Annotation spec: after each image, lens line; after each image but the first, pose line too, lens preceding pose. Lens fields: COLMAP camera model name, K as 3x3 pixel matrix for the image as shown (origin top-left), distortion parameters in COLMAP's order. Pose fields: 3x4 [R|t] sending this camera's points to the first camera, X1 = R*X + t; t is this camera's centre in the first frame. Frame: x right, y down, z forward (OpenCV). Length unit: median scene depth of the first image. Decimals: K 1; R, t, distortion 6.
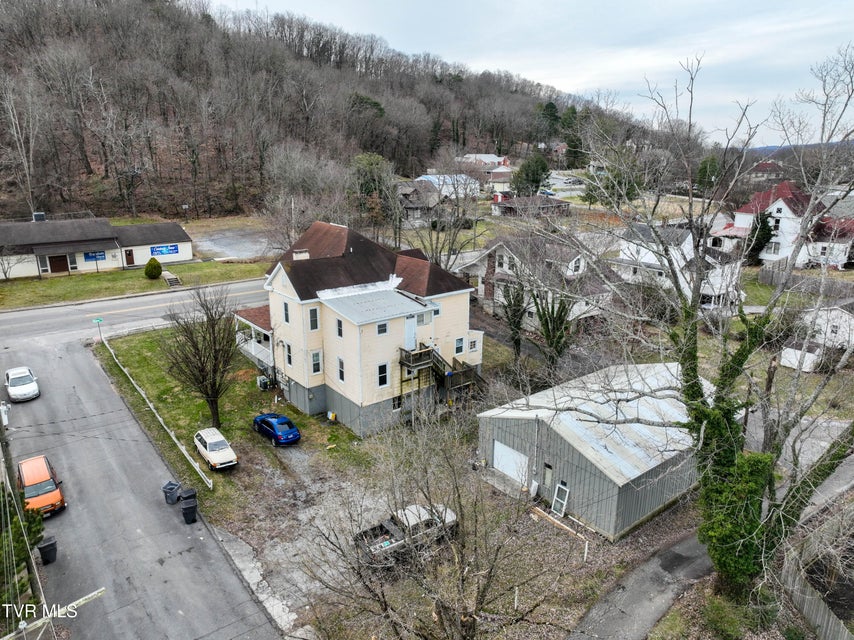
lens RADIAL K [[600.9, 0, 429.9], [0, 600.9, 315.7], [0, 0, 1]] dist [0.003194, 0.010485]
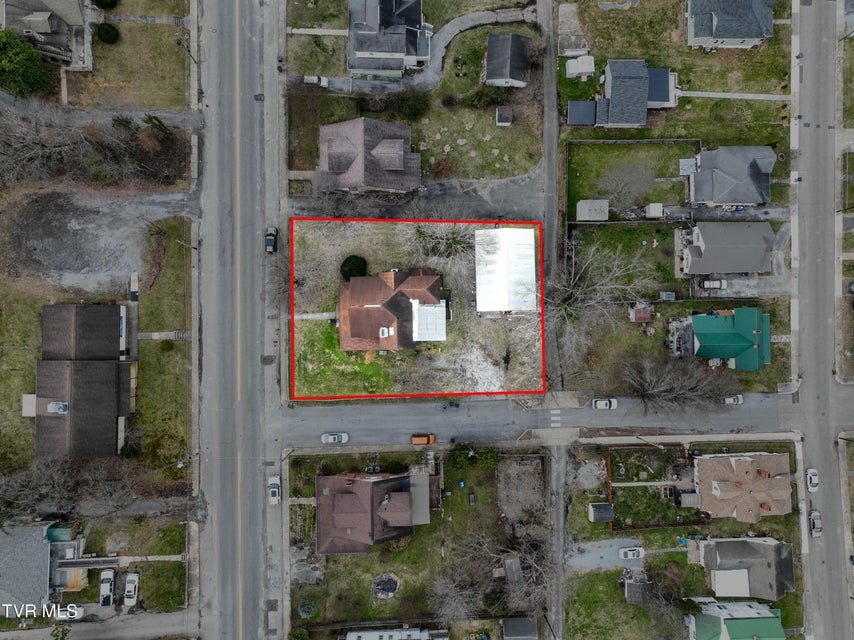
lens RADIAL K [[600.9, 0, 429.9], [0, 600.9, 315.7], [0, 0, 1]] dist [0.003194, 0.010485]
pose [[0.610495, -0.791345, 0.032708, -0.094345], [0.186431, 0.183716, 0.965138, -1.493527], [-0.769766, -0.583114, 0.259689, 0.248455]]
